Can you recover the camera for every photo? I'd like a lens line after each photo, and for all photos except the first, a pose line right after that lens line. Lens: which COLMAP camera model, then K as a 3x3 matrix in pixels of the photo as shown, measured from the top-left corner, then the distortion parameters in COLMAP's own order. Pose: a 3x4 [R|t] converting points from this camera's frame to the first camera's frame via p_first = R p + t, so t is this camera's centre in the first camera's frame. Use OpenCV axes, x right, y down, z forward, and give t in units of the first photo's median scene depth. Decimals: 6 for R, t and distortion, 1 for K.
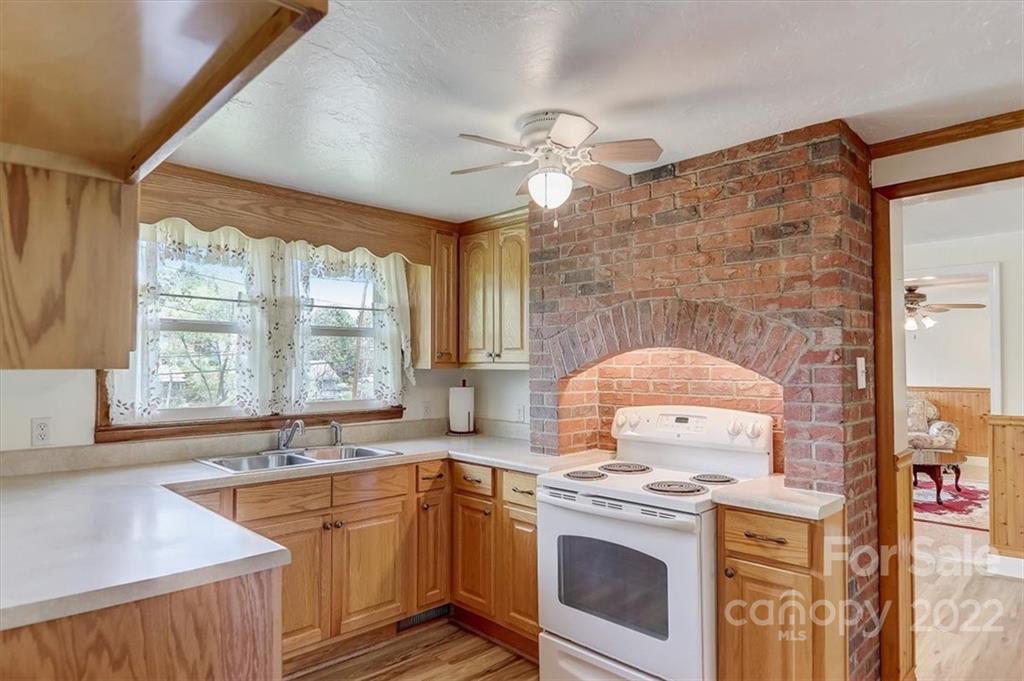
lens RADIAL K [[597.7, 0, 510.4], [0, 597.7, 348.1], [0, 0, 1]] dist [0.006284, -0.021543]
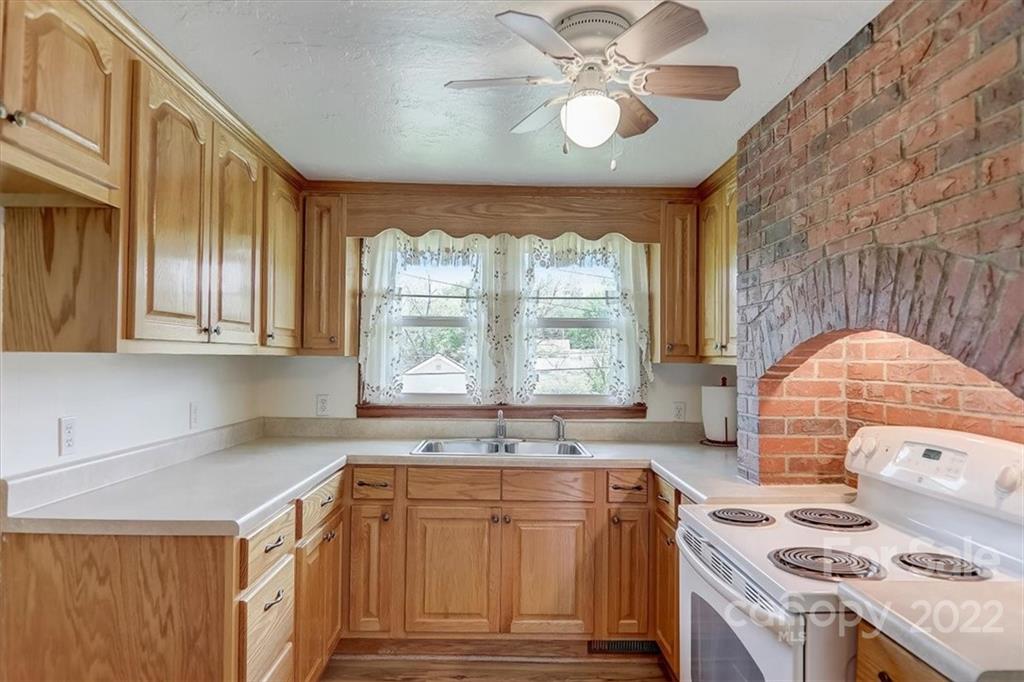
lens RADIAL K [[597.7, 0, 510.4], [0, 597.7, 348.6], [0, 0, 1]] dist [0.006284, -0.021543]
pose [[0.728323, -0.002644, -0.685229, 0.398486], [0.006769, 0.999972, 0.003335, 0.012753], [0.685200, -0.007067, 0.728320, 0.303651]]
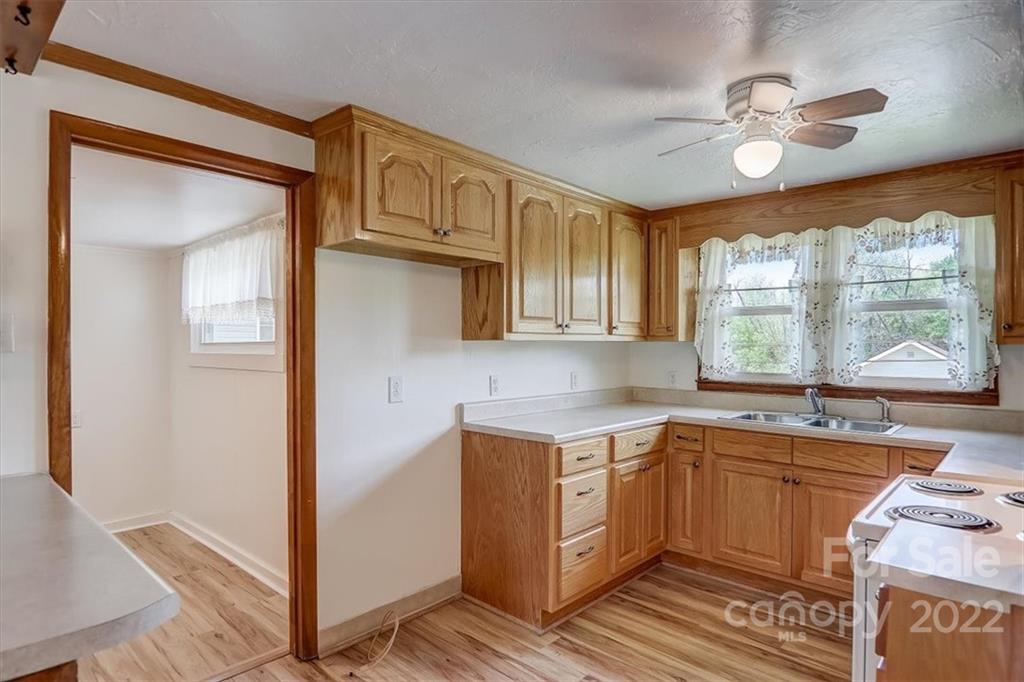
lens RADIAL K [[570.7, 0, 510.7], [0, 570.7, 348.7], [0, 0, 1]] dist [0.007745, -0.019993]
pose [[0.055314, 0.010066, -0.998418, 0.776657], [0.024845, 0.999626, 0.011455, 0.020377], [0.998160, -0.025439, 0.055043, 0.423027]]
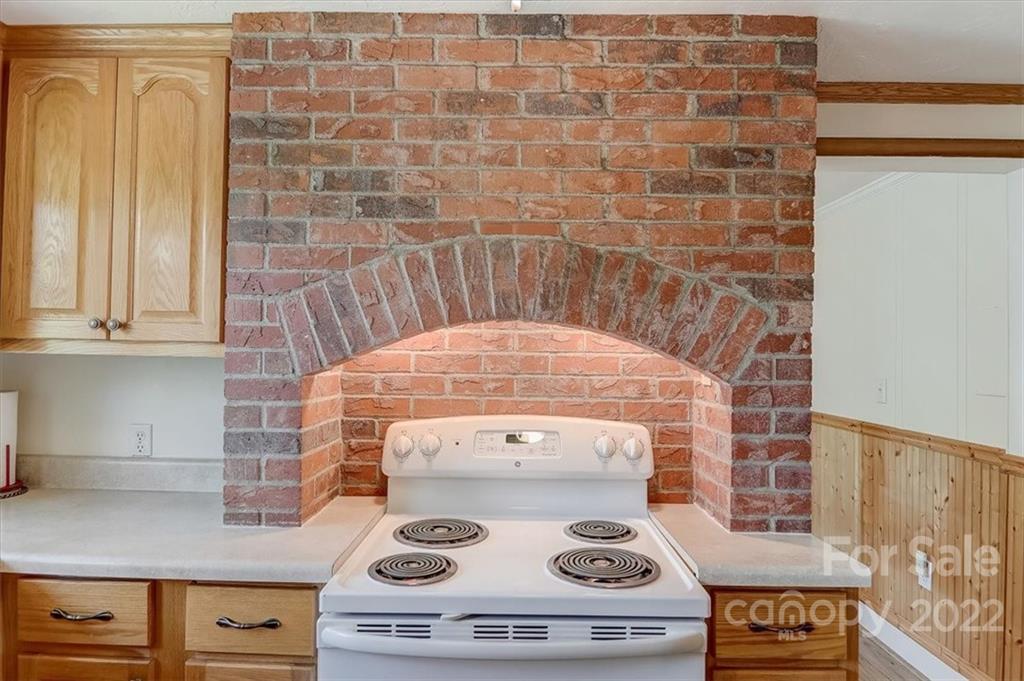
lens RADIAL K [[592.8, 0, 508.6], [0, 592.8, 347.9], [0, 0, 1]] dist [0.008949, -0.023045]
pose [[0.711352, 0.021039, 0.702521, -0.168654], [-0.033661, 0.999425, 0.004153, 0.022632], [-0.702029, -0.026601, 0.711651, 0.579510]]
